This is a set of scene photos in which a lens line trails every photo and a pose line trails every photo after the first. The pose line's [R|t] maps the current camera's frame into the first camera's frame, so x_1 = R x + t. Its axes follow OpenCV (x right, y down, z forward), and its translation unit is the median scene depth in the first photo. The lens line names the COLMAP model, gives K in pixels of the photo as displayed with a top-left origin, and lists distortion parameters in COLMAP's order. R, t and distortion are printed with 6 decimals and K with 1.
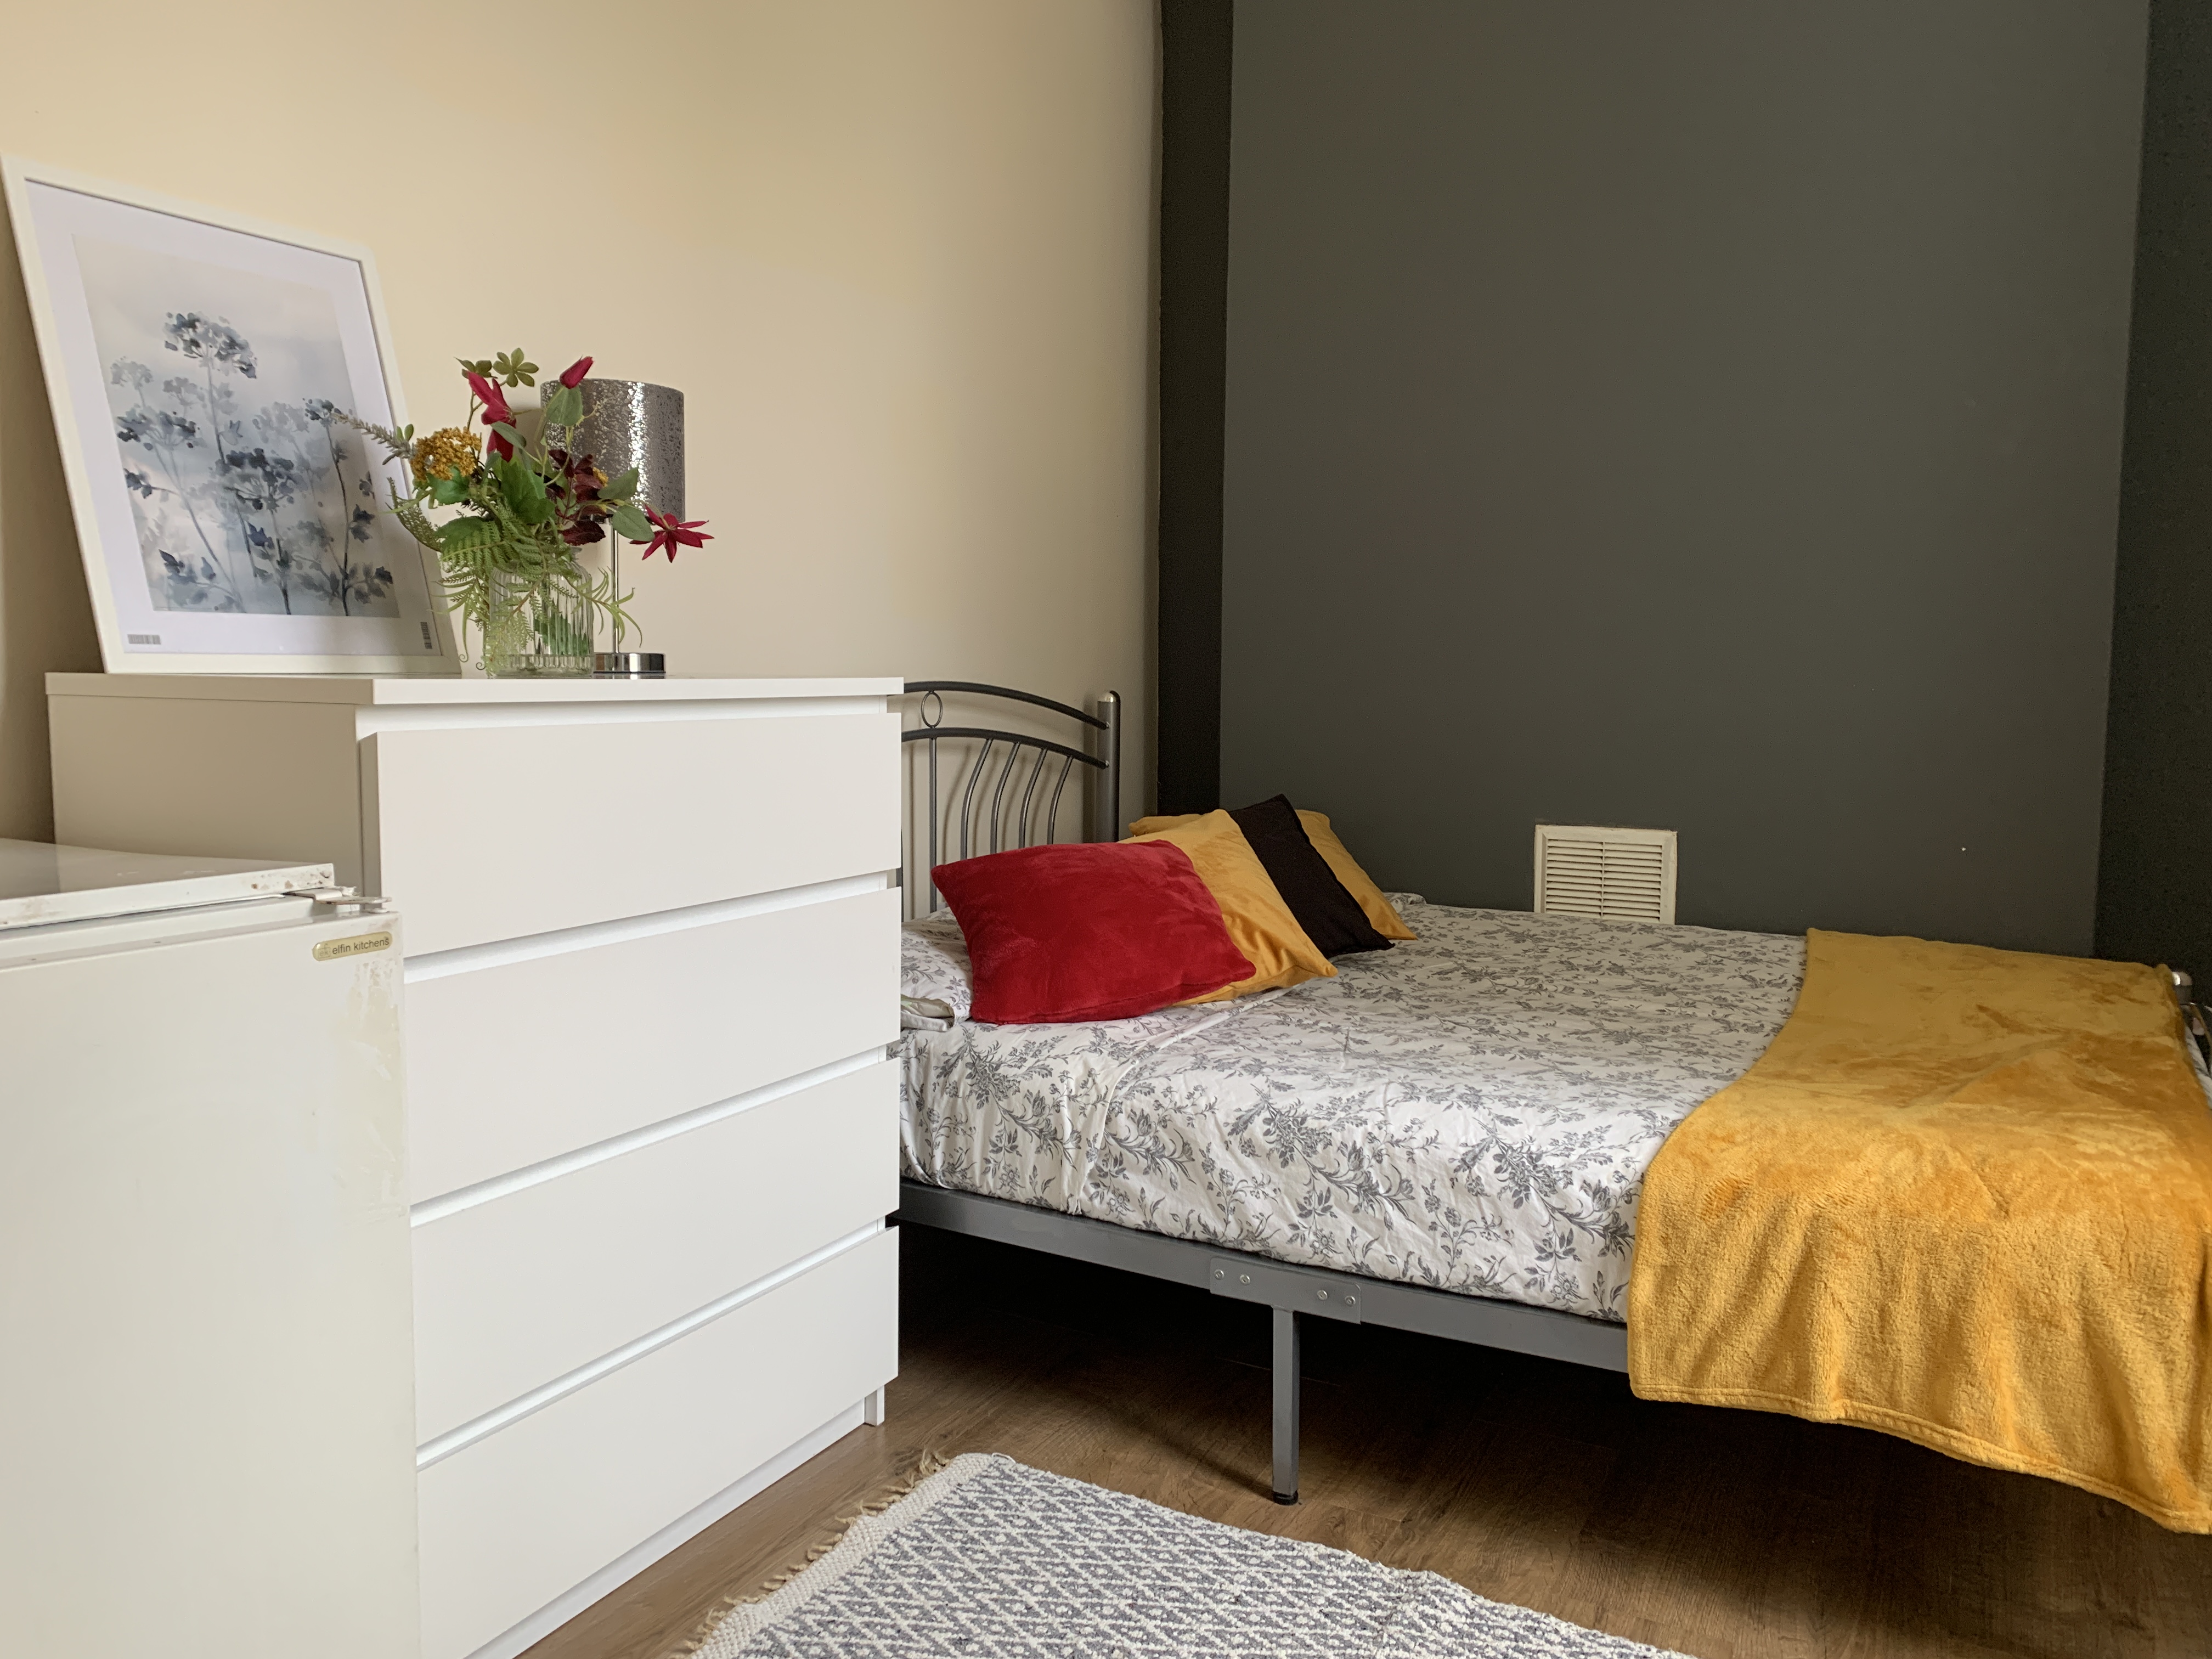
lens RADIAL K [[1647.2, 0, 1106.0], [0, 1647.2, 829.5], [0, 0, 1]] dist [0.010178, -0.000641]
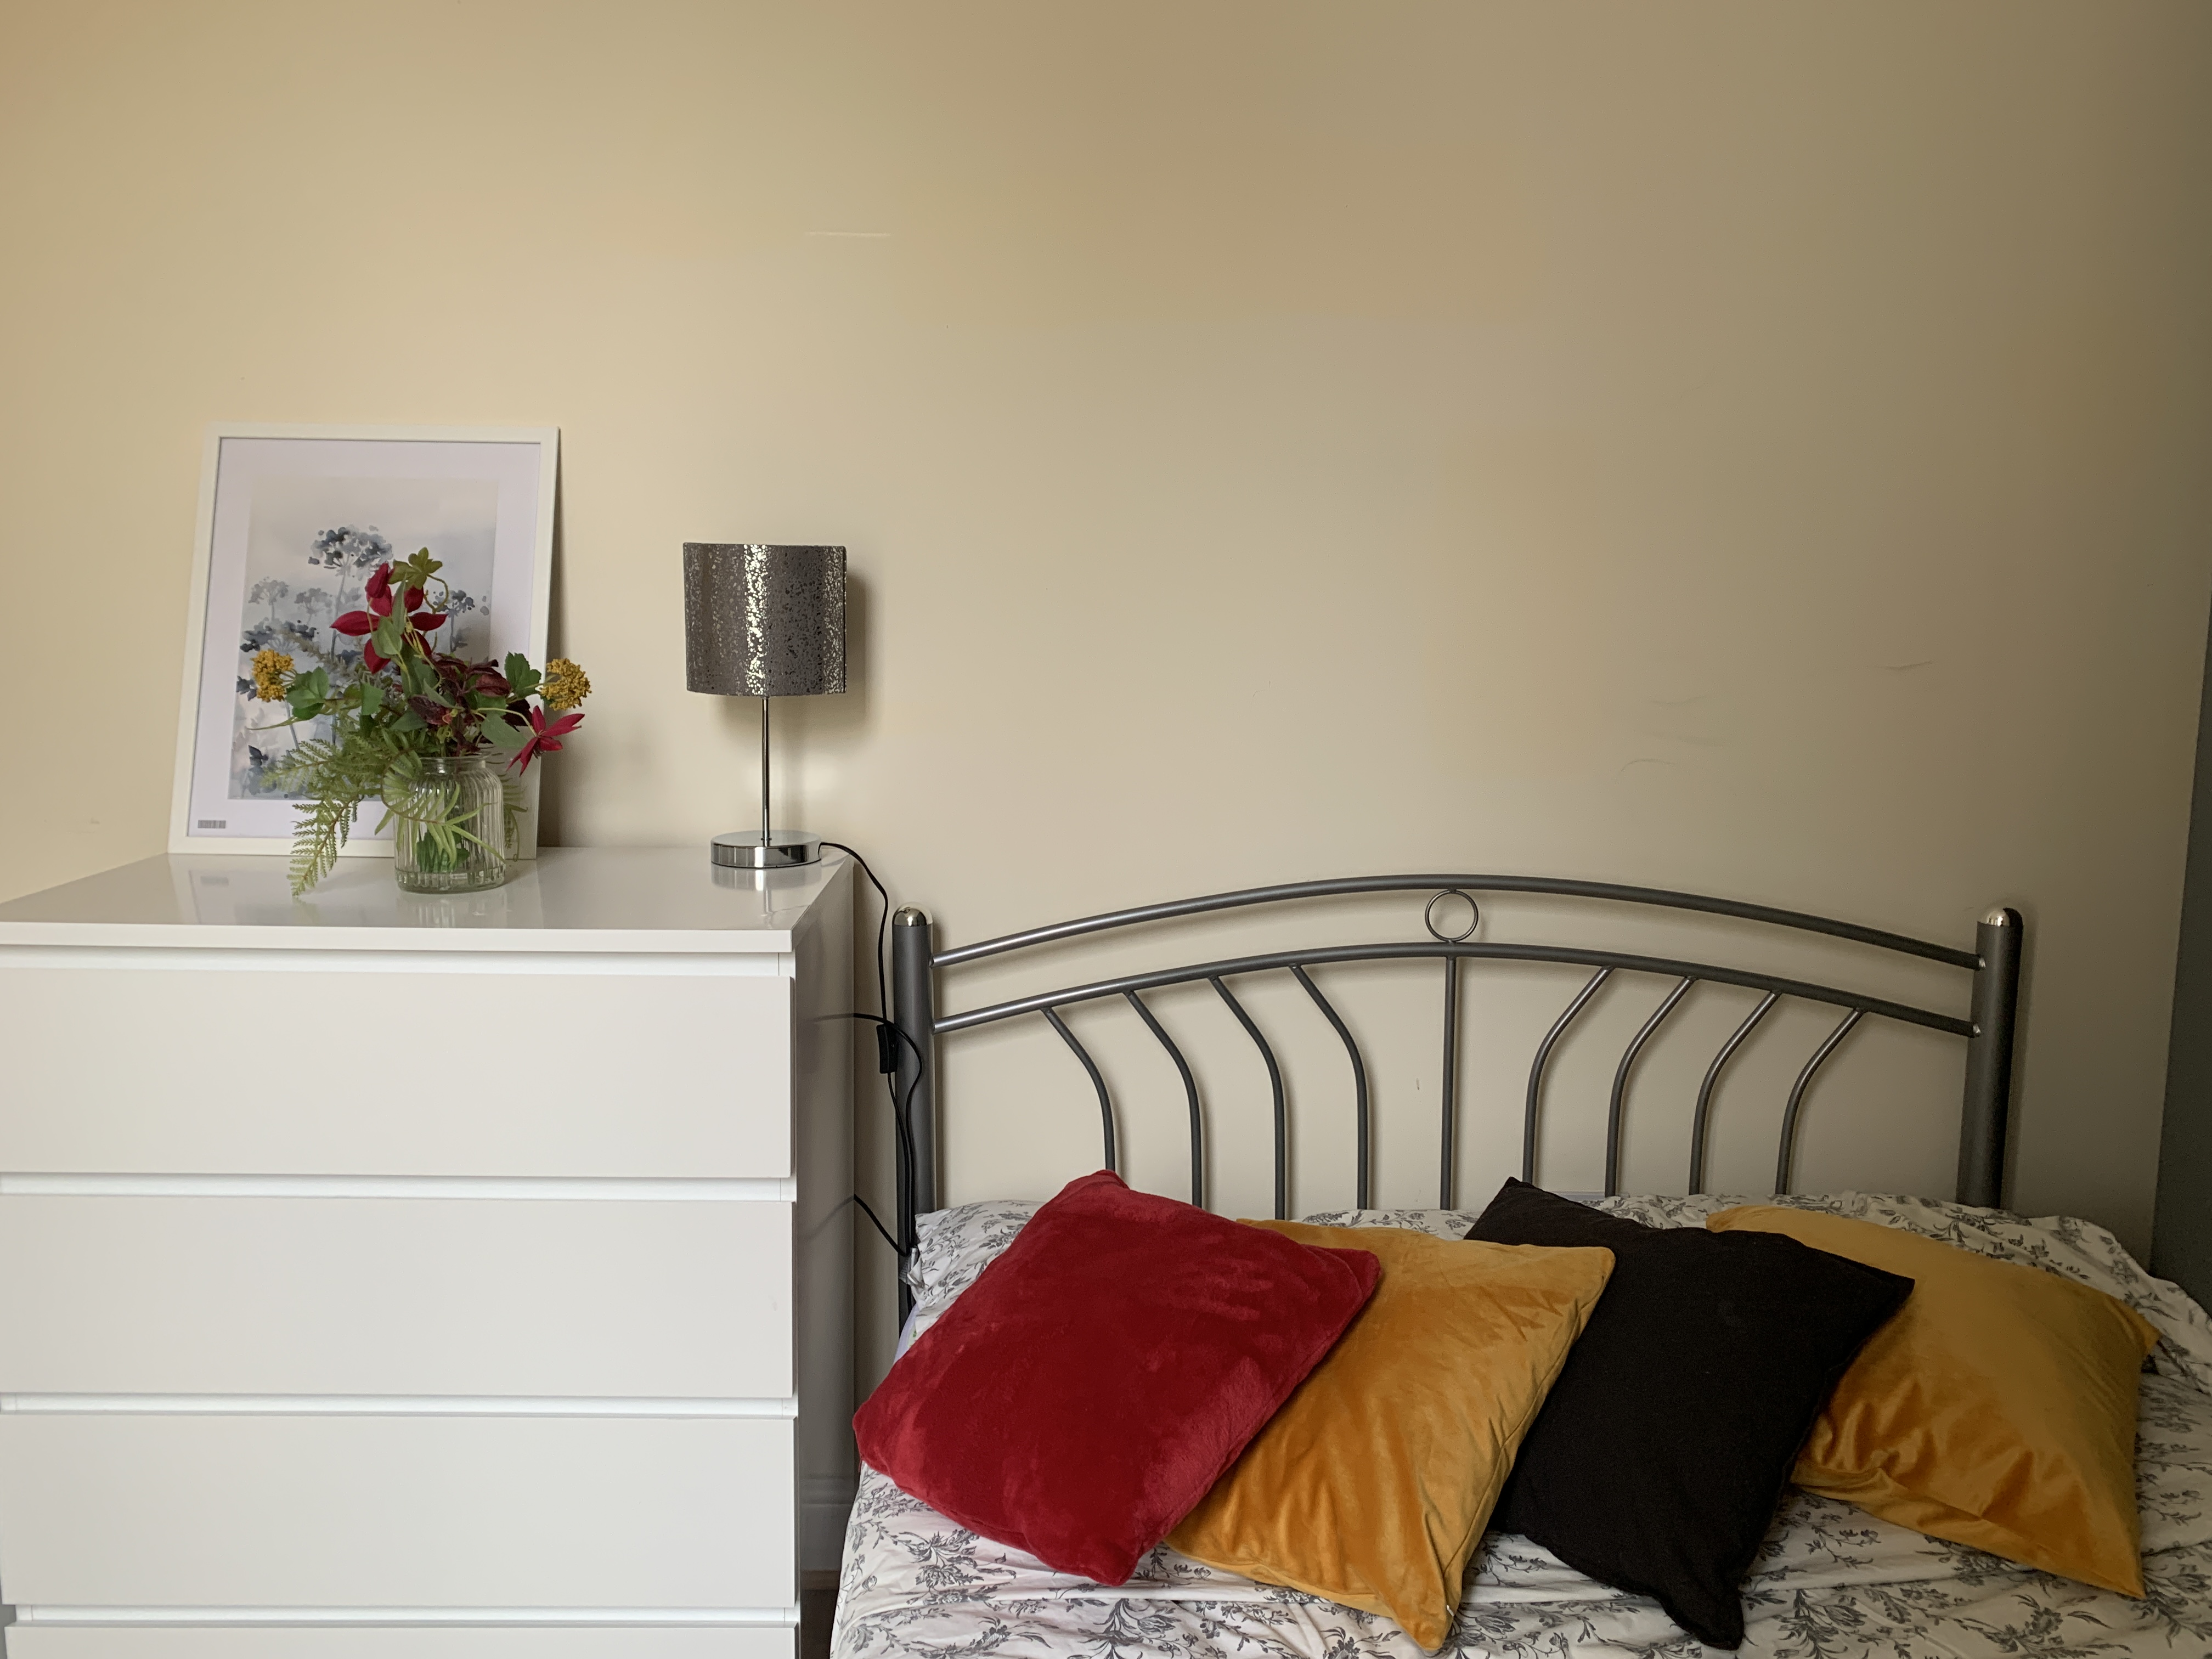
lens RADIAL K [[1647.2, 0, 1106.0], [0, 1647.2, 829.5], [0, 0, 1]] dist [0.010178, -0.000641]
pose [[0.476682, 0.108660, -0.872334, 0.288448], [-0.099588, 0.992618, 0.069224, -0.099697], [0.873417, 0.053877, 0.483984, 0.385668]]
